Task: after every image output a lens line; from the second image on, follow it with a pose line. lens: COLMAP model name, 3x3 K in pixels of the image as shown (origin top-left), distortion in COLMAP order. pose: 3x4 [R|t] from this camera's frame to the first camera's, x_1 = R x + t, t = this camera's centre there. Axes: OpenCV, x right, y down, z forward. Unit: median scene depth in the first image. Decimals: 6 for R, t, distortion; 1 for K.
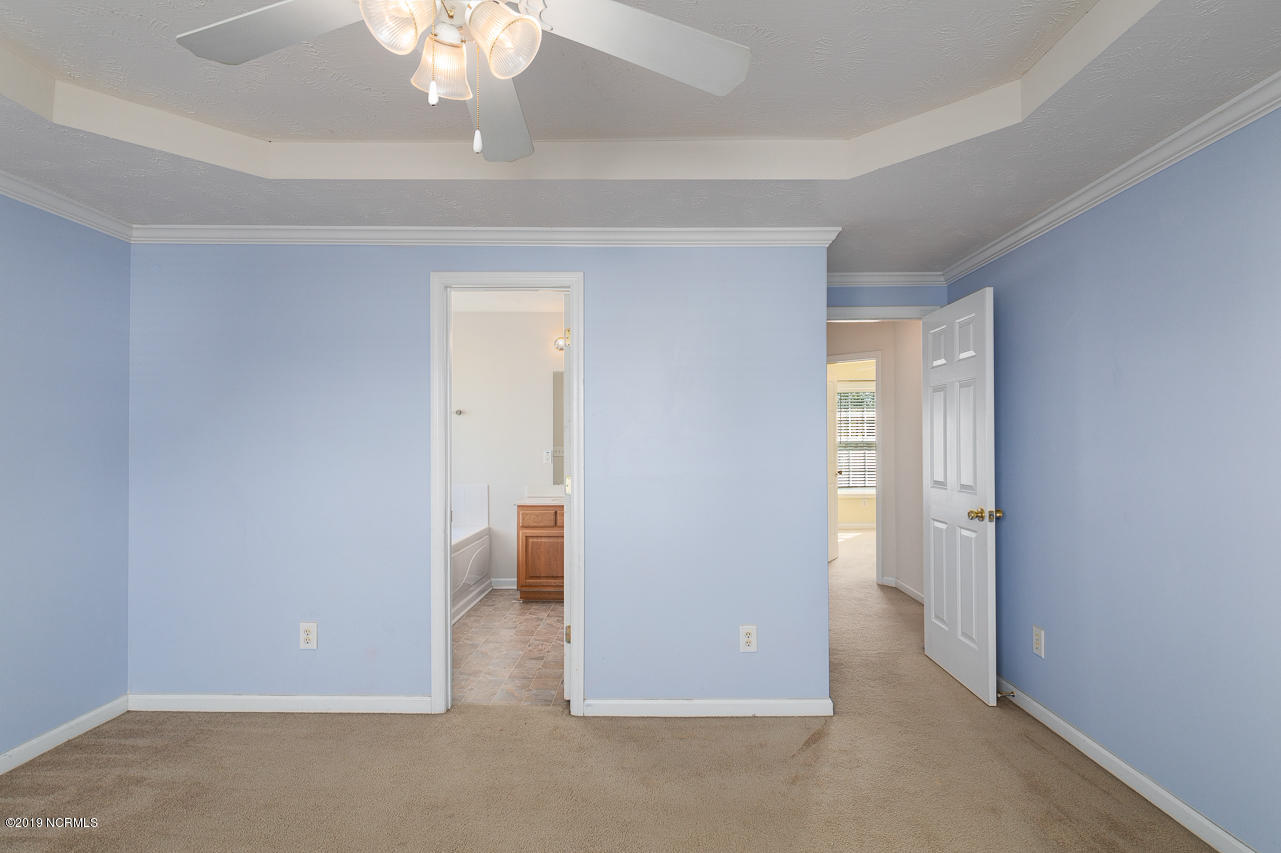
lens RADIAL K [[636.2, 0, 655.0], [0, 636.2, 427.2], [0, 0, 1]] dist [0.006332, 0.000345]
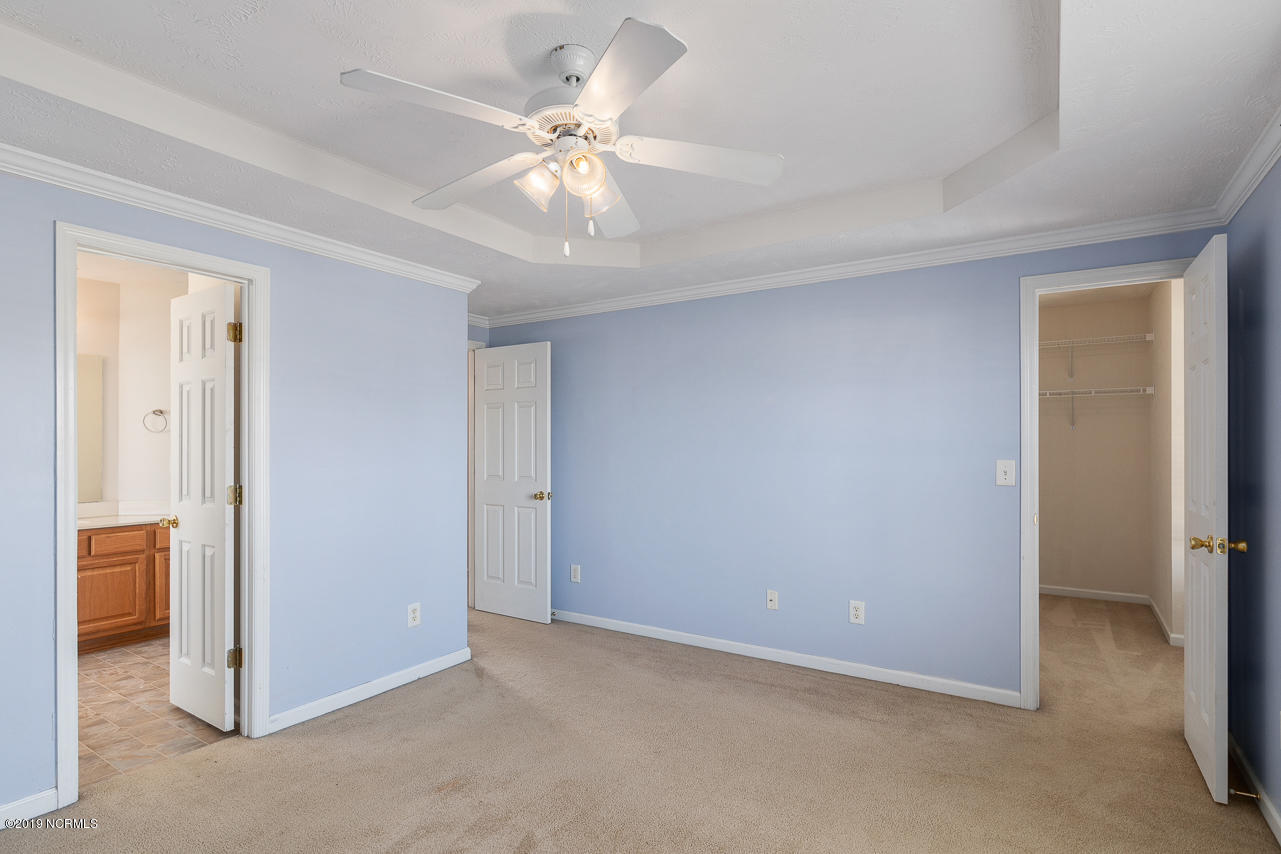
lens RADIAL K [[634.3, 0, 649.3], [0, 634.3, 434.5], [0, 0, 1]] dist [-0.000400, -0.000526]
pose [[0.536951, 0.012811, 0.843516, -0.611889], [-0.018968, 0.999815, -0.003110, -0.004370], [-0.843400, -0.014330, 0.537095, 0.011728]]
